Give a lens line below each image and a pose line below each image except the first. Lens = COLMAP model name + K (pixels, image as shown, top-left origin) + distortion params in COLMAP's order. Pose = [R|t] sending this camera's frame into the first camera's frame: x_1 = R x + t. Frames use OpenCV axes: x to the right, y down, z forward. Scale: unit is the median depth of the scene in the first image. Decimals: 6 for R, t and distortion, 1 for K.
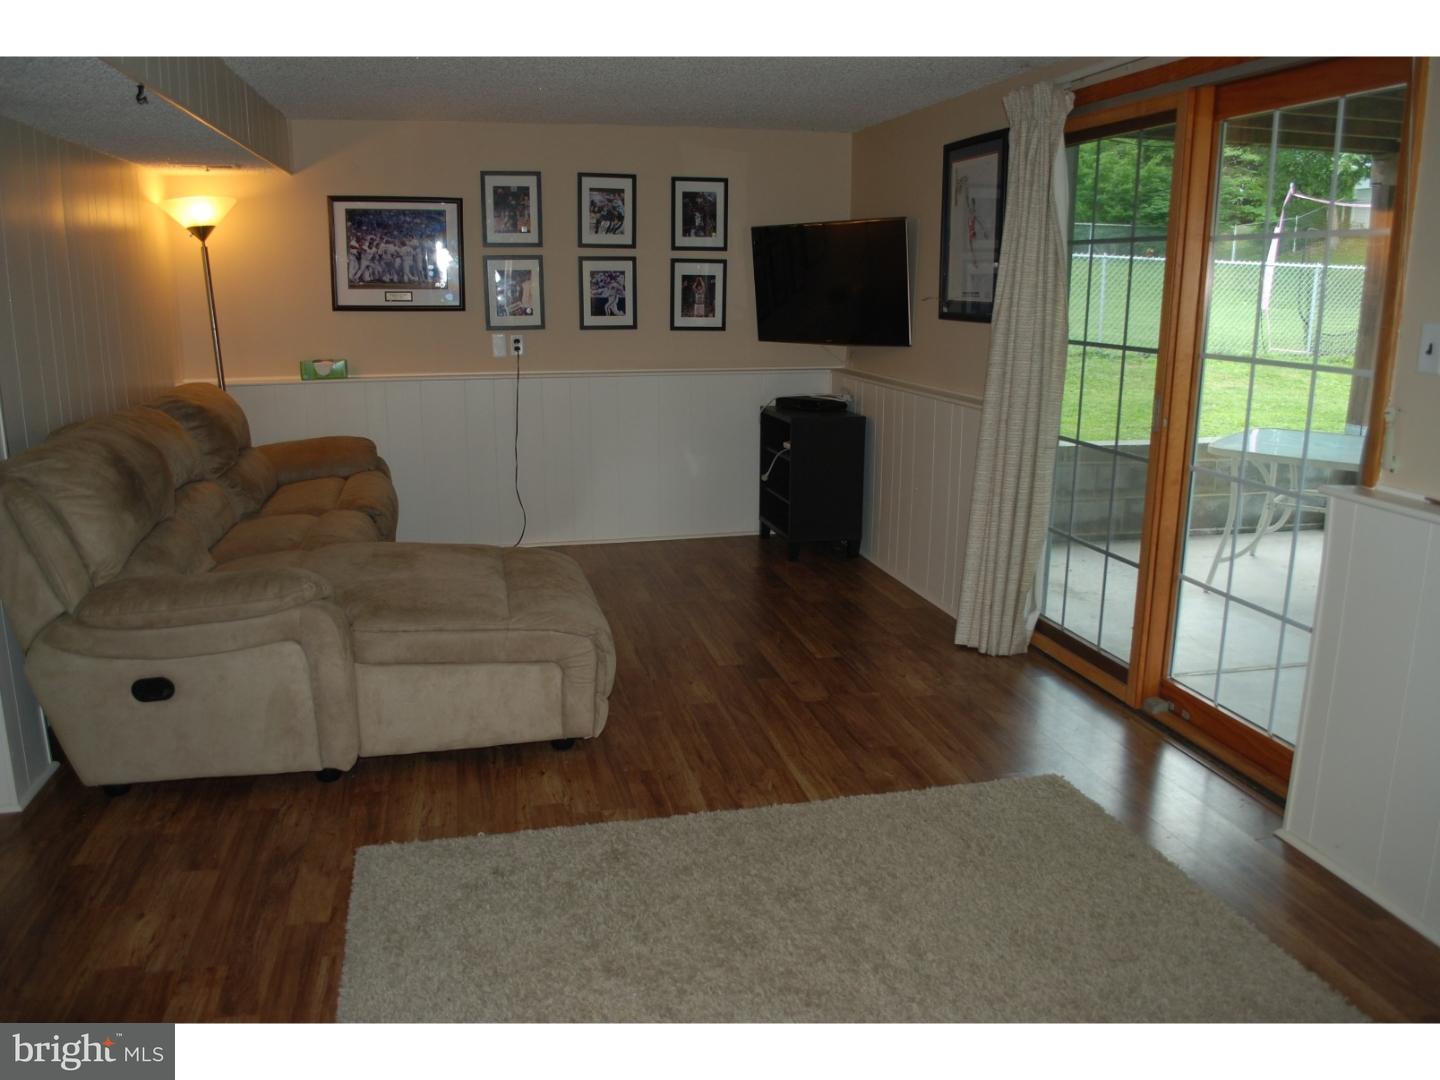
lens RADIAL K [[1127.6, 0, 712.6], [0, 1127.6, 545.6], [0, 0, 1]] dist [-0.078950, 0.005955]
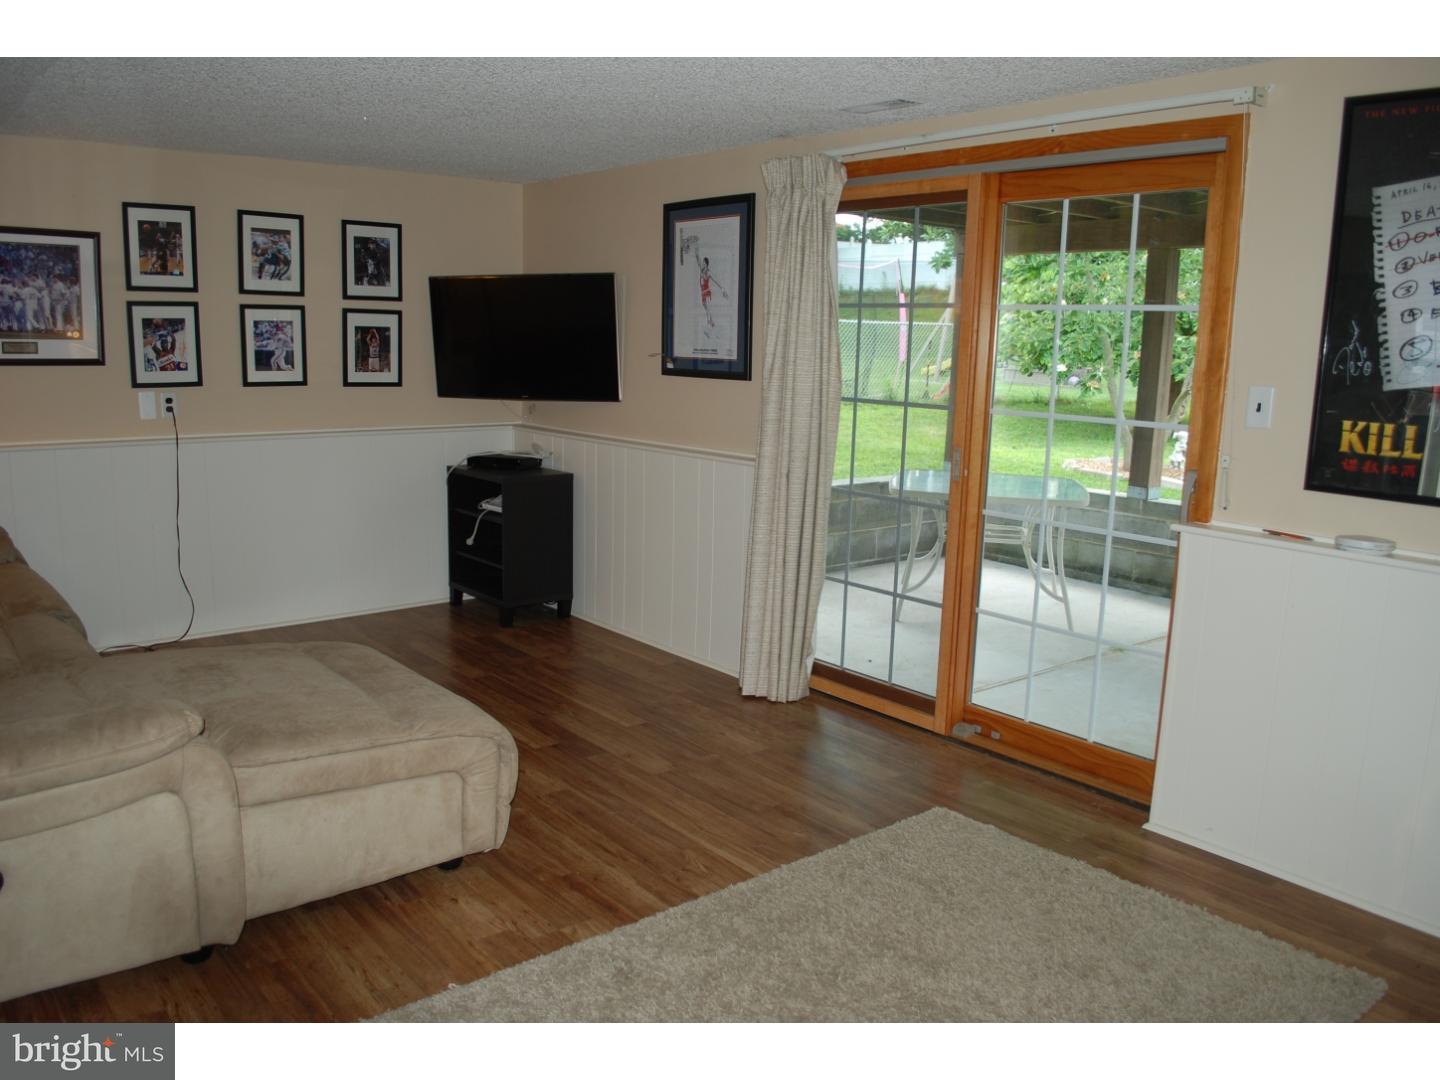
lens RADIAL K [[1127.6, 0, 699.4], [0, 1127.6, 547.0], [0, 0, 1]] dist [-0.078950, 0.005955]
pose [[0.899910, -0.061769, 0.431679, -0.258228], [0.078978, 0.996633, -0.022036, -0.027471], [-0.428864, 0.053923, 0.901758, 0.096112]]
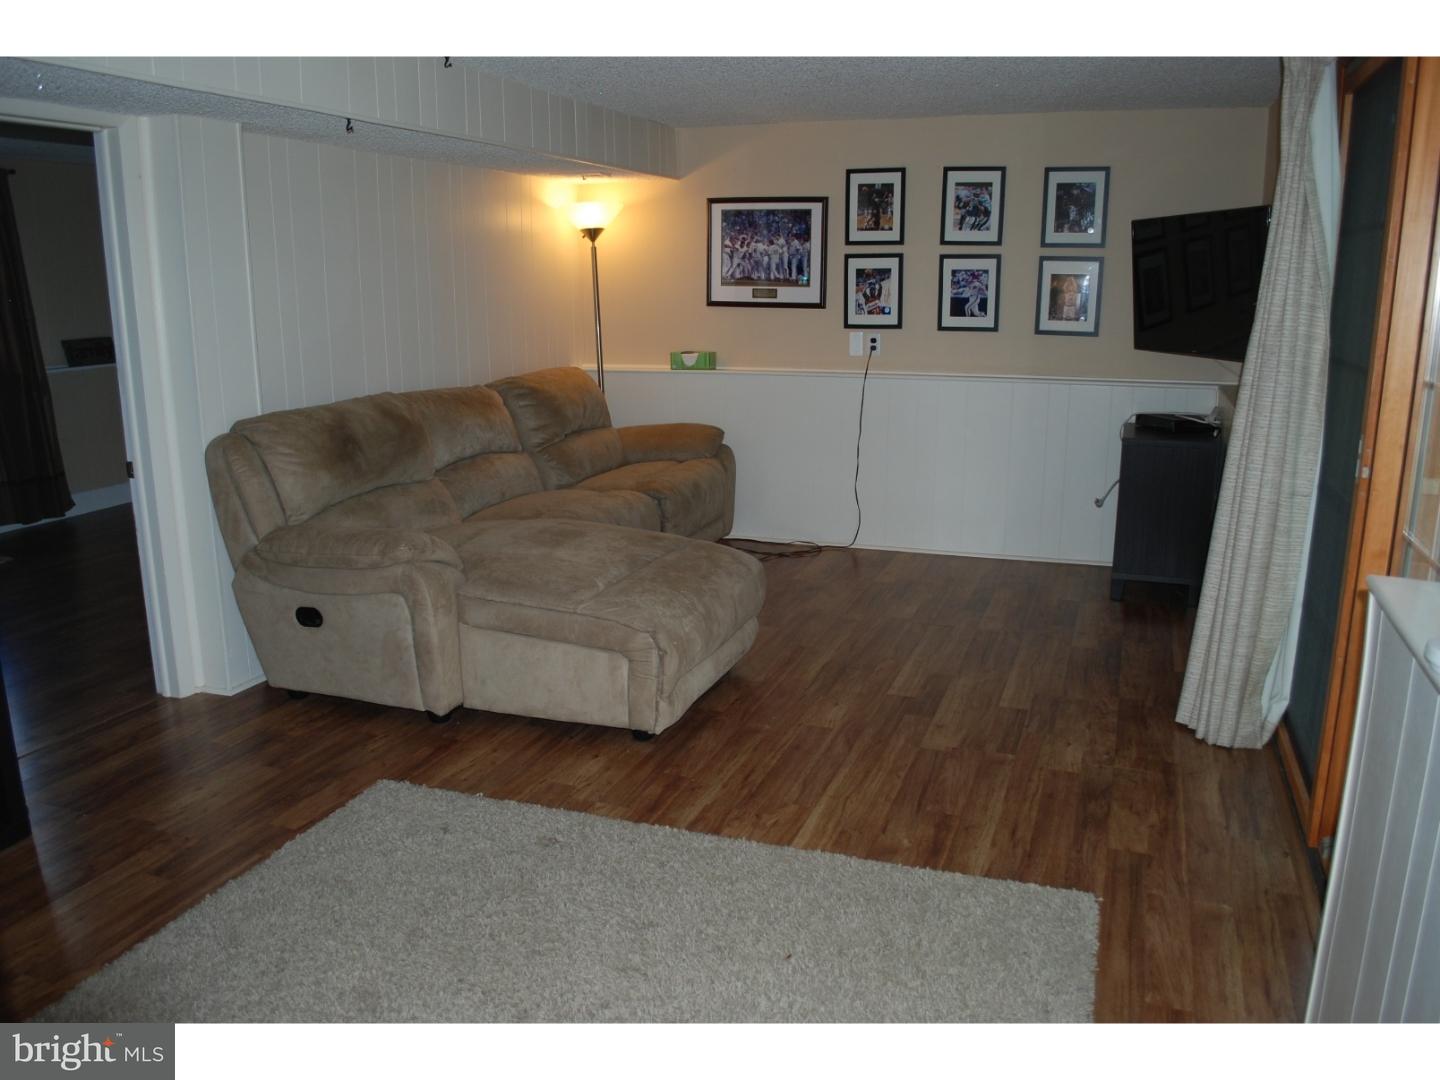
lens RADIAL K [[1127.6, 0, 723.2], [0, 1127.6, 548.3], [0, 0, 1]] dist [-0.078950, 0.005955]
pose [[0.846412, 0.120366, -0.518747, 0.354232], [-0.117969, 0.992299, 0.037761, -0.031320], [0.519297, 0.029235, 0.854094, 0.130162]]
